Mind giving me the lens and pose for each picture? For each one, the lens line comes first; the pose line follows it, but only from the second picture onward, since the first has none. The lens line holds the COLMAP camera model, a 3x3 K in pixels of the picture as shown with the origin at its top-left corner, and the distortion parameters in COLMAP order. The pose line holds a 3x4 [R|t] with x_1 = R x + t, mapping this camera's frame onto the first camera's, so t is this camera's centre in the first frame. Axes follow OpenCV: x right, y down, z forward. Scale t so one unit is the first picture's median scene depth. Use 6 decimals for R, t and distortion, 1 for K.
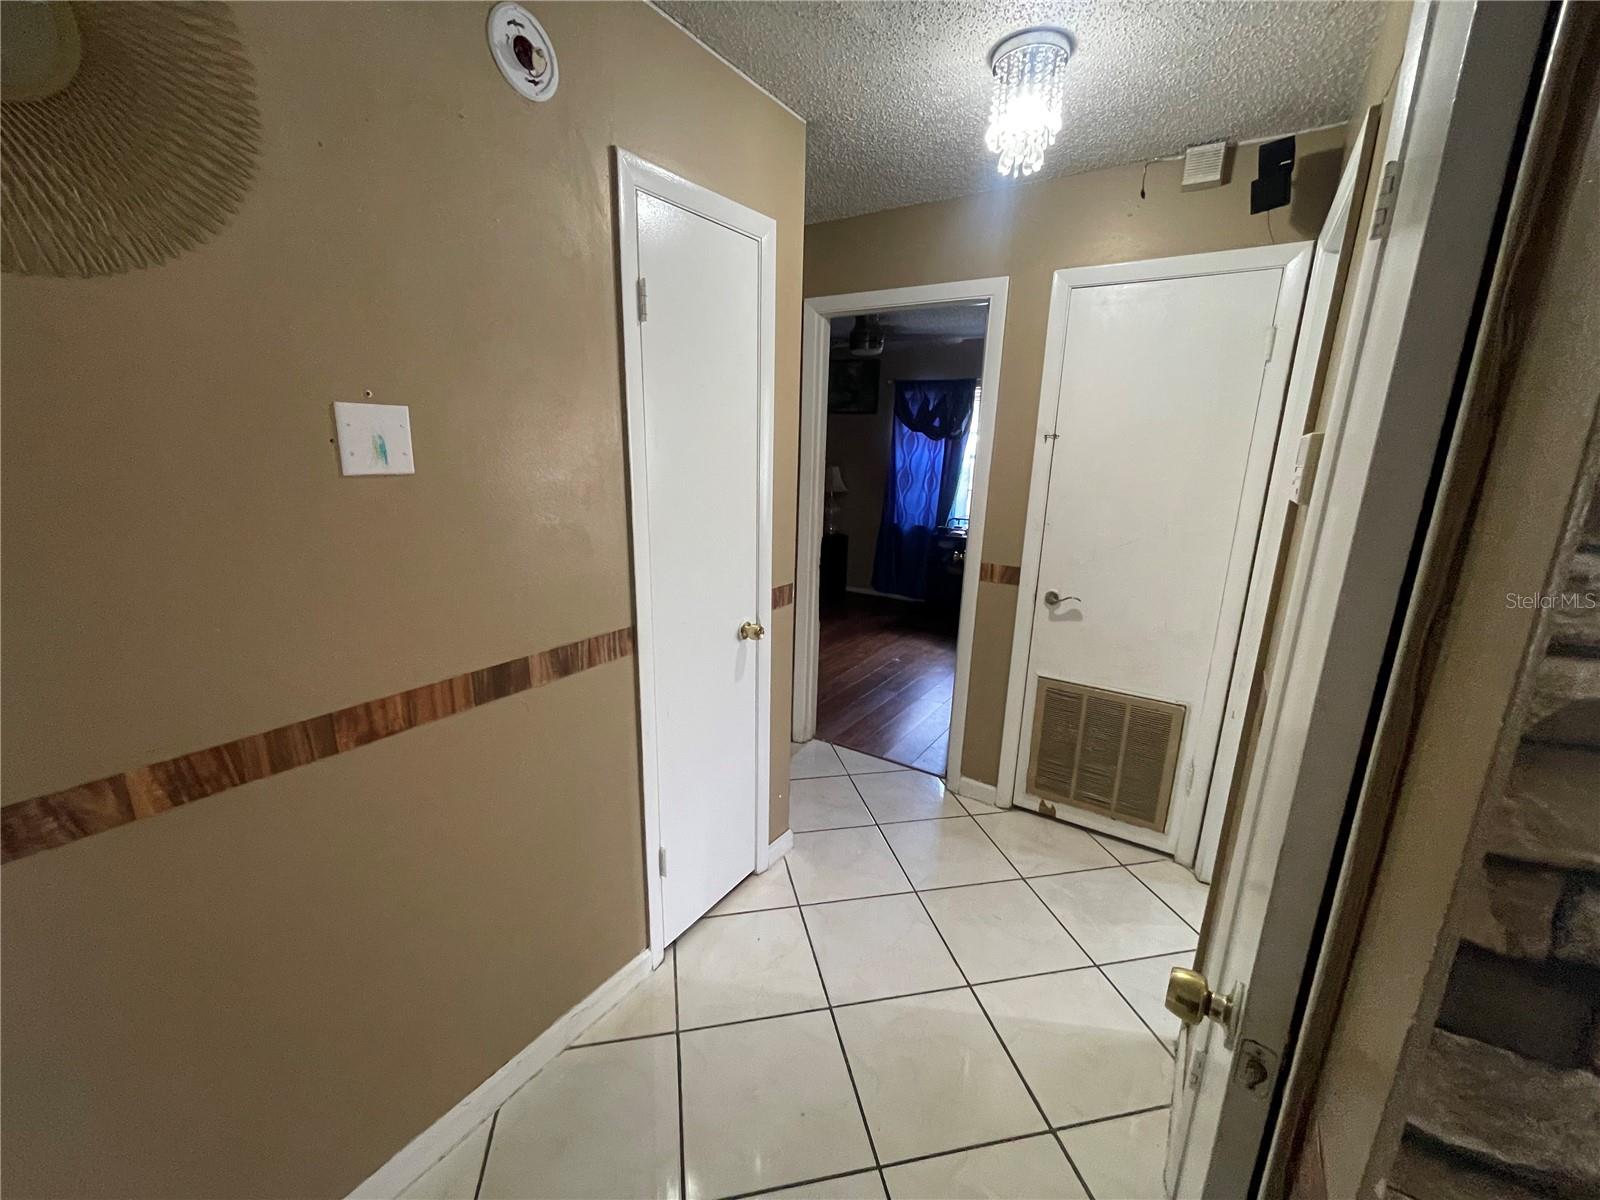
lens RADIAL K [[640.7, 0, 803.7], [0, 640.7, 604.6], [0, 0, 1]] dist [-0.001841, 0.000228]
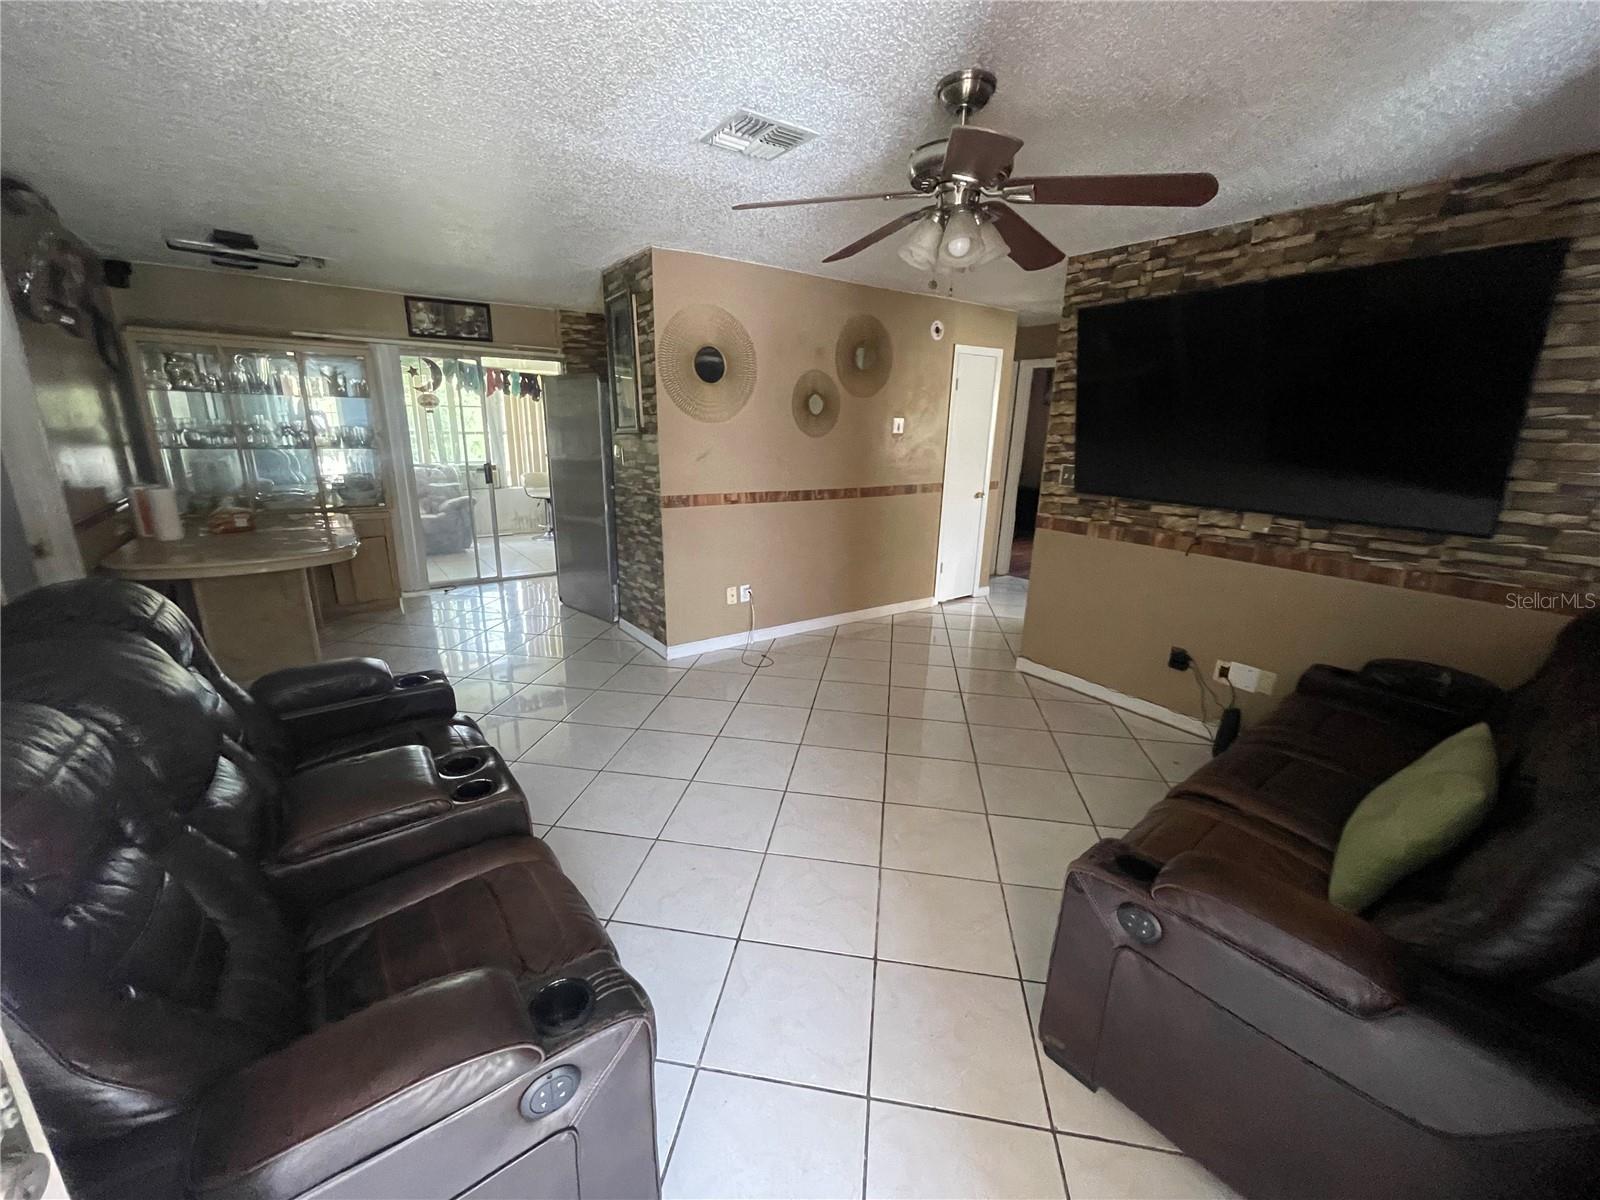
lens RADIAL K [[640.7, 0, 793.1], [0, 640.7, 590.8], [0, 0, 1]] dist [-0.001841, 0.000228]
pose [[0.932890, 0.090555, -0.348590, 0.151967], [-0.088533, 0.995835, 0.021764, 0.427248], [0.349109, 0.010558, 0.937023, -1.701634]]
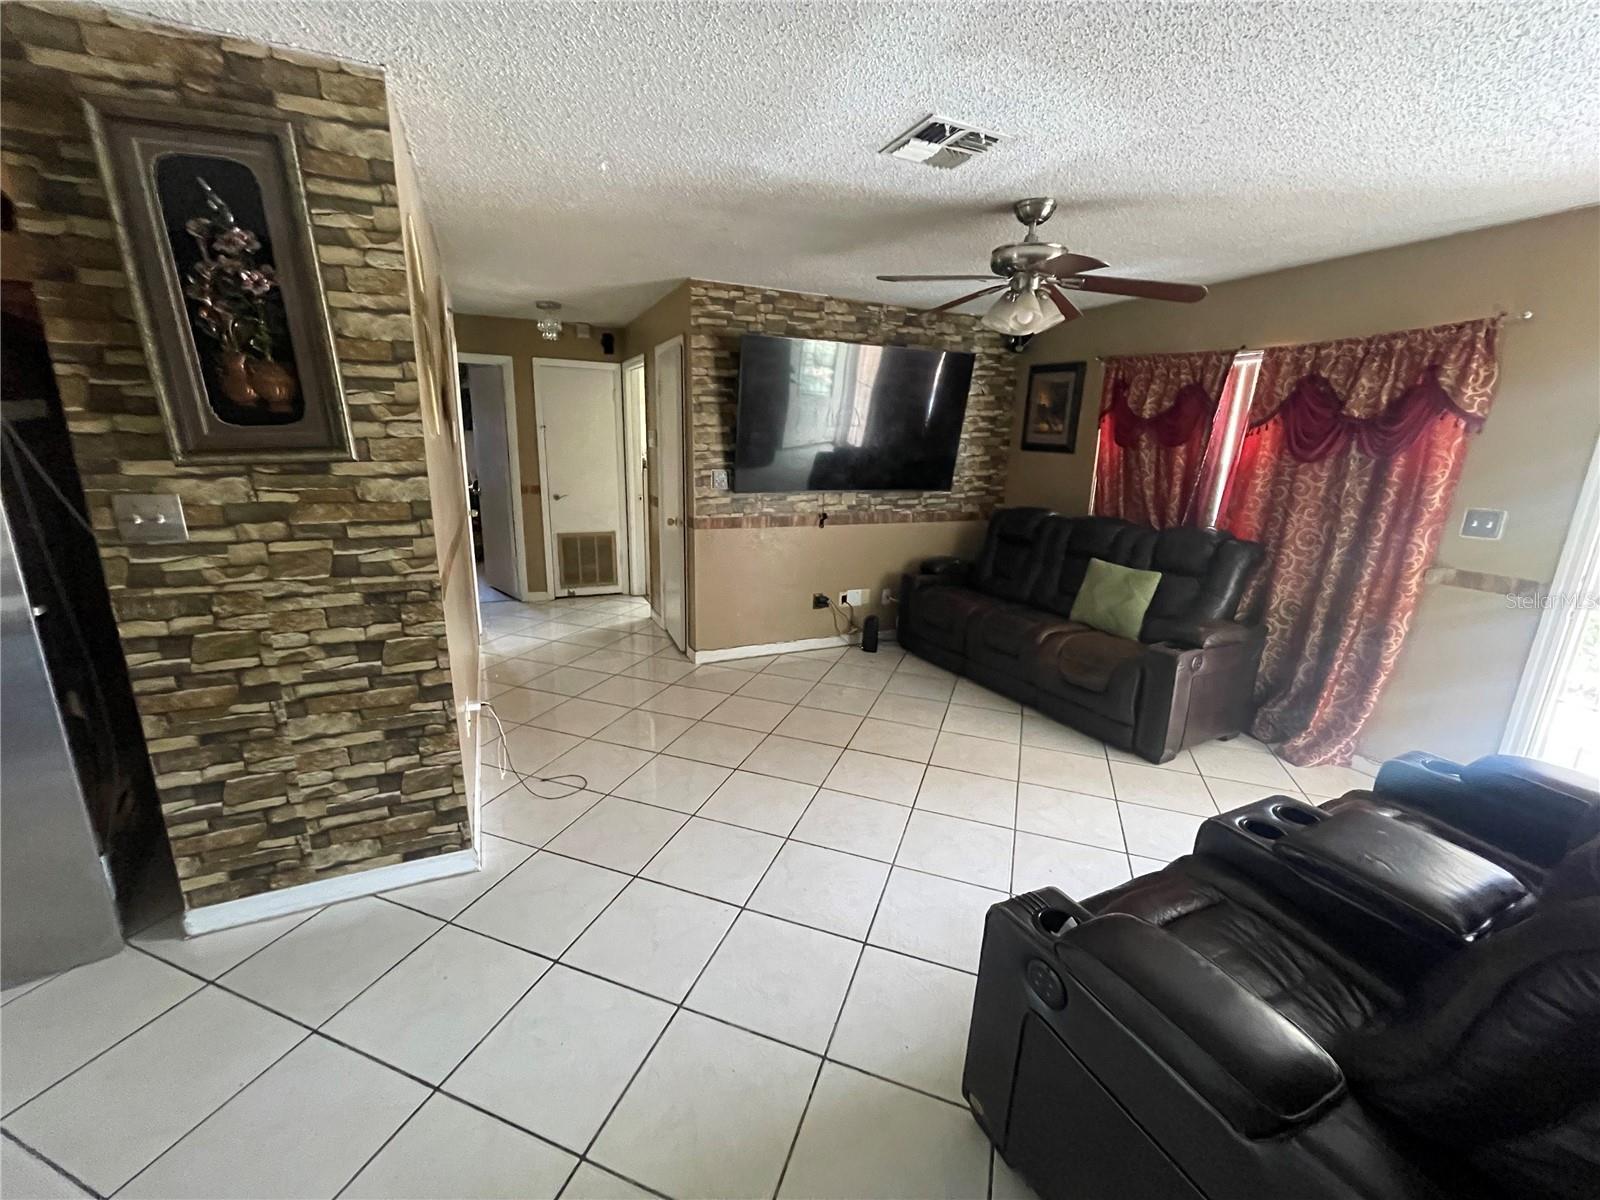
lens RADIAL K [[640.7, 0, 800.7], [0, 640.7, 609.7], [0, 0, 1]] dist [-0.001841, 0.000228]
pose [[0.535075, -0.225087, 0.814267, -1.259252], [0.192759, 0.970956, 0.141734, 0.256098], [-0.822519, 0.081119, 0.562922, -1.132322]]
